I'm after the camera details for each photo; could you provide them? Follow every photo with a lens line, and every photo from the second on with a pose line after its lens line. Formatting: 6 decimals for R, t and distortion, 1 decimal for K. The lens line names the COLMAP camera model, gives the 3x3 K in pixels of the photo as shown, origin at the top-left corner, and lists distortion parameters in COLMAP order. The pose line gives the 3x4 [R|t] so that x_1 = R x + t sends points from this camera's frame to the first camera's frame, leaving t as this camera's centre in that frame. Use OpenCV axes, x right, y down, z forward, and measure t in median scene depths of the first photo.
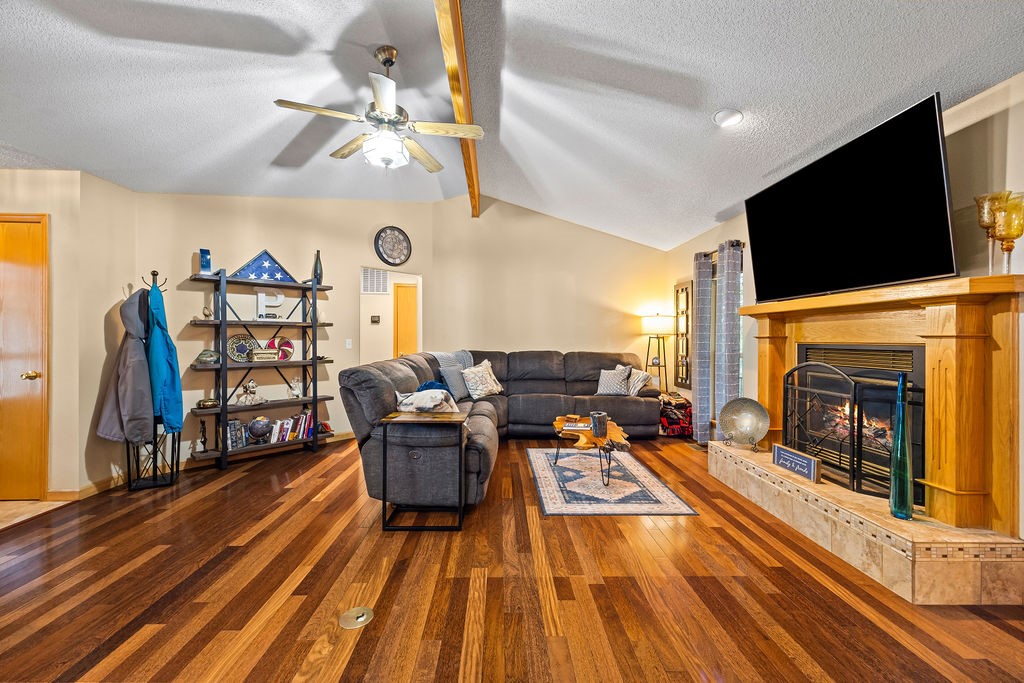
lens RADIAL K [[410.1, 0, 506.4], [0, 410.1, 338.1], [0, 0, 1]] dist [0.005071, 0.000069]
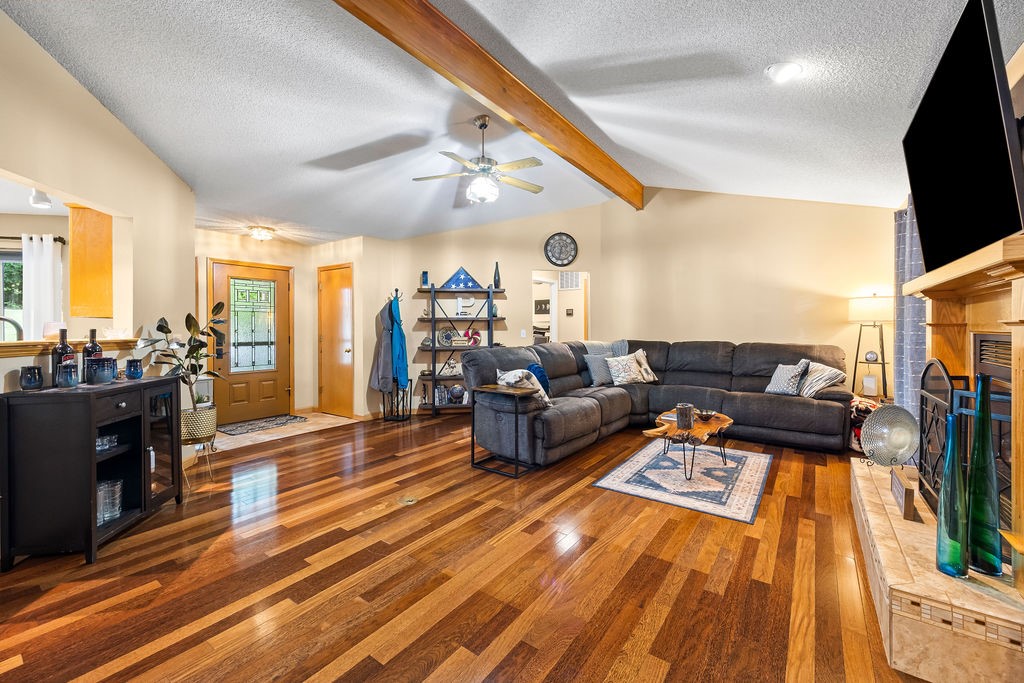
lens RADIAL K [[413.2, 0, 510.8], [0, 413.2, 330.4], [0, 0, 1]] dist [0.001454, 0.000168]
pose [[0.796338, -0.004064, -0.604838, 0.446408], [0.007091, 0.999971, 0.002617, 0.000948], [0.604811, -0.006373, 0.796344, -0.026167]]
